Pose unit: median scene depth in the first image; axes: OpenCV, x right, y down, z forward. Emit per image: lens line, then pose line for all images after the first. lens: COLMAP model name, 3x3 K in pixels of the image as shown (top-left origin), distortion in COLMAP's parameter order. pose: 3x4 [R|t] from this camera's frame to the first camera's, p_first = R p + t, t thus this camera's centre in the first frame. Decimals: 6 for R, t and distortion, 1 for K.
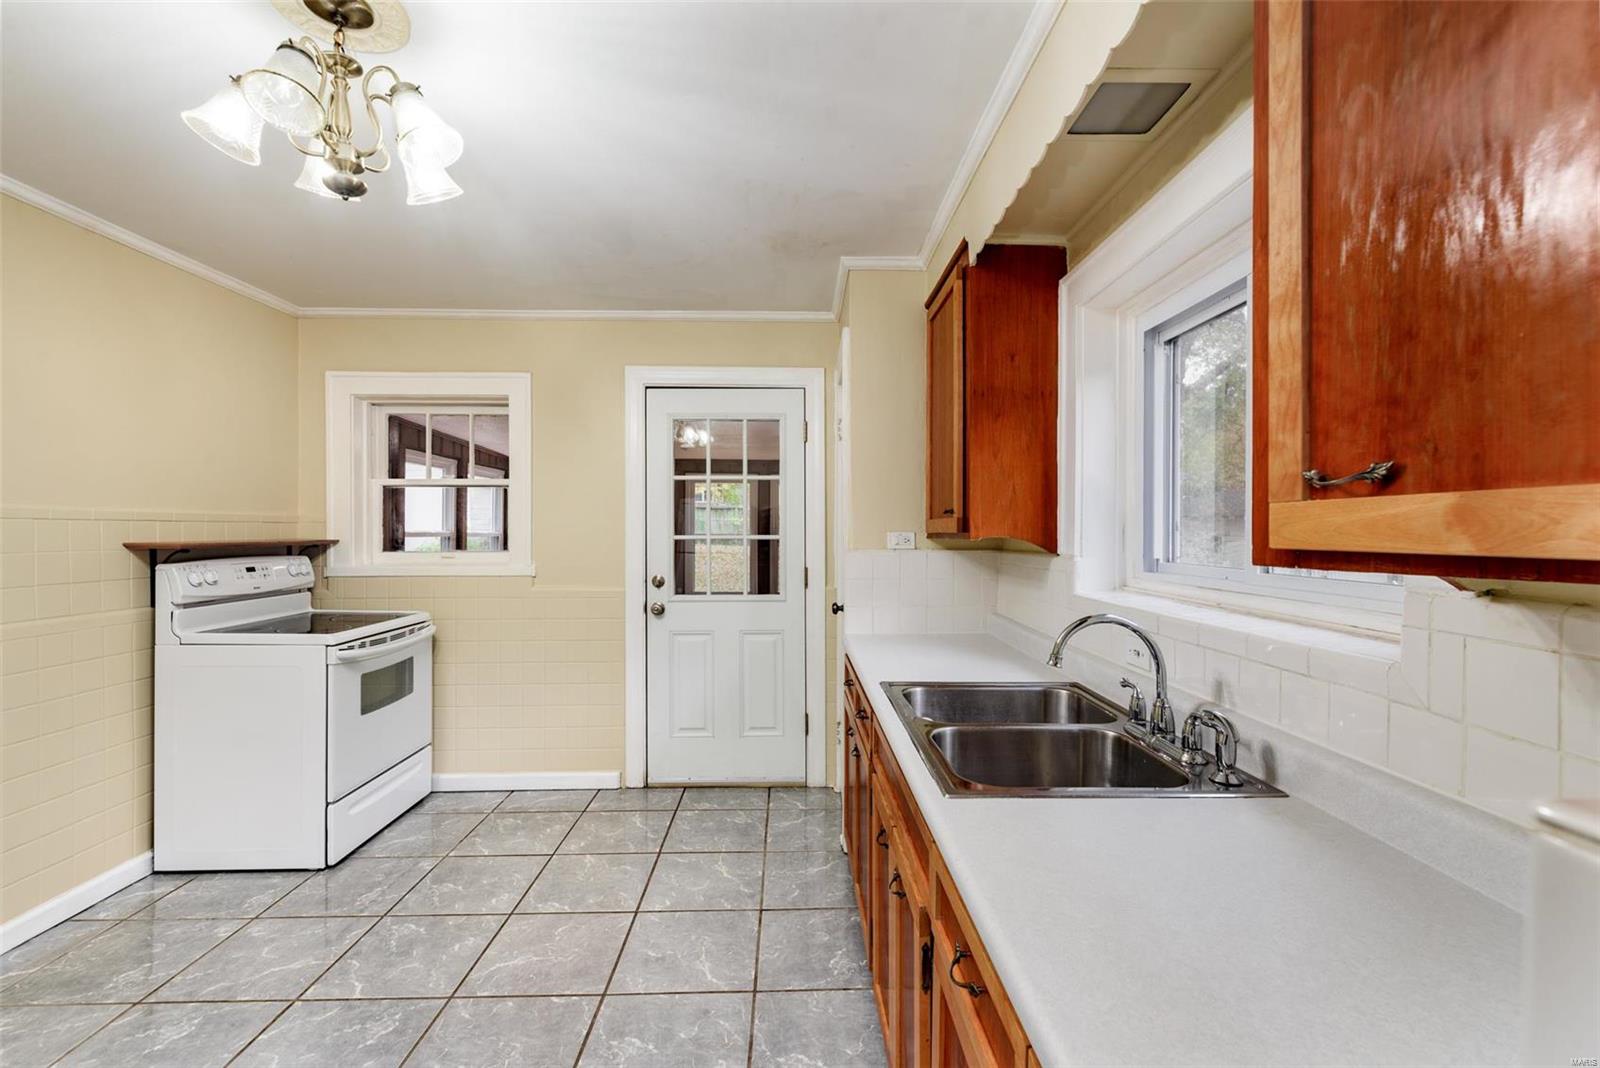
lens RADIAL K [[705.3, 0, 804.9], [0, 705.3, 530.9], [0, 0, 1]] dist [0.002117, -0.000183]
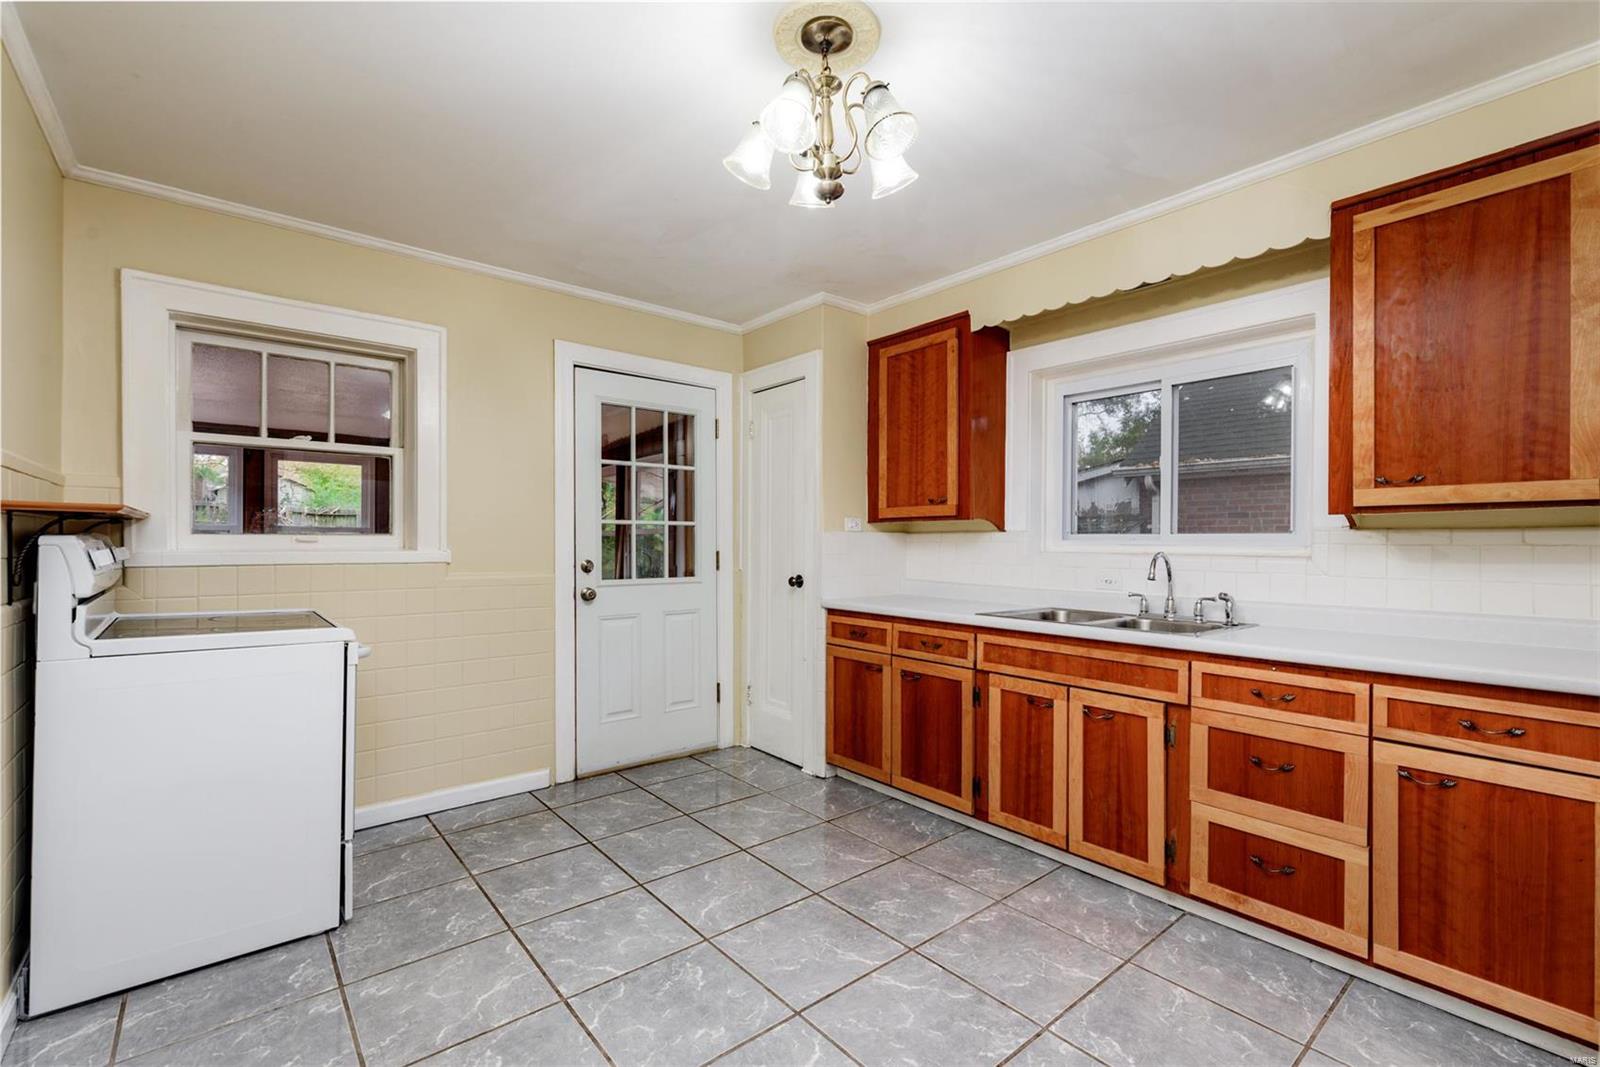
lens RADIAL K [[705.3, 0, 810.4], [0, 705.3, 541.1], [0, 0, 1]] dist [0.002117, -0.000183]
pose [[0.779172, 0.004950, 0.626791, -0.641099], [-0.004004, 0.999988, -0.002920, 0.042106], [-0.626798, -0.000234, 0.779182, 0.050855]]
